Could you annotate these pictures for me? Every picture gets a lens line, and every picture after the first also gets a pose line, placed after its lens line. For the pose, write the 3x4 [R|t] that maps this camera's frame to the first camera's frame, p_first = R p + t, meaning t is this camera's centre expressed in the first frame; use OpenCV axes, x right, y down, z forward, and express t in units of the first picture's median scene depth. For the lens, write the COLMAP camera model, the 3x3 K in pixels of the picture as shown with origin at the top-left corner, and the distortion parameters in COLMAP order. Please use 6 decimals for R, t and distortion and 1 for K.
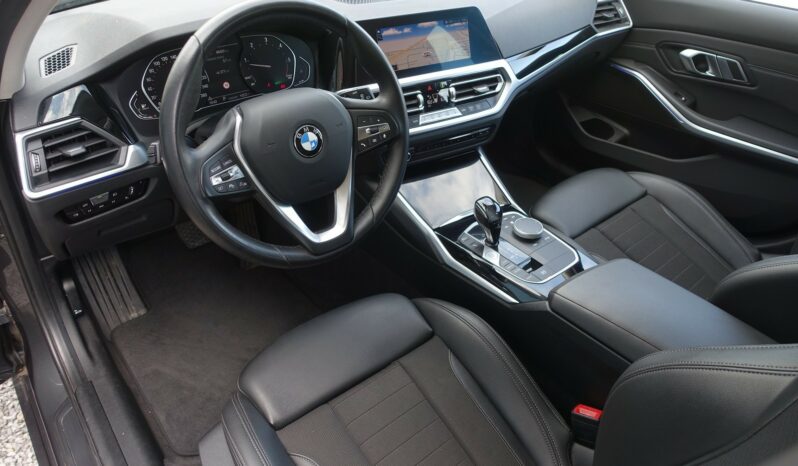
lens RADIAL K [[545.4, 0, 399.0], [0, 545.4, 233.0], [0, 0, 1]] dist [-0.004916, -0.000325]
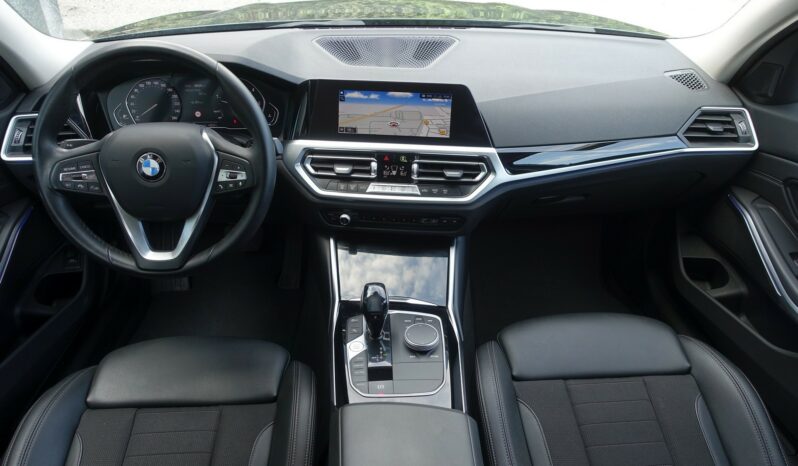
lens RADIAL K [[545.4, 0, 399.0], [0, 545.4, 233.0], [0, 0, 1]] dist [-0.004916, -0.000325]
pose [[0.809517, 0.282814, -0.514488, 0.593063], [-0.336154, 0.941740, -0.011243, -0.138313], [0.481335, 0.182048, 0.857424, 0.216858]]
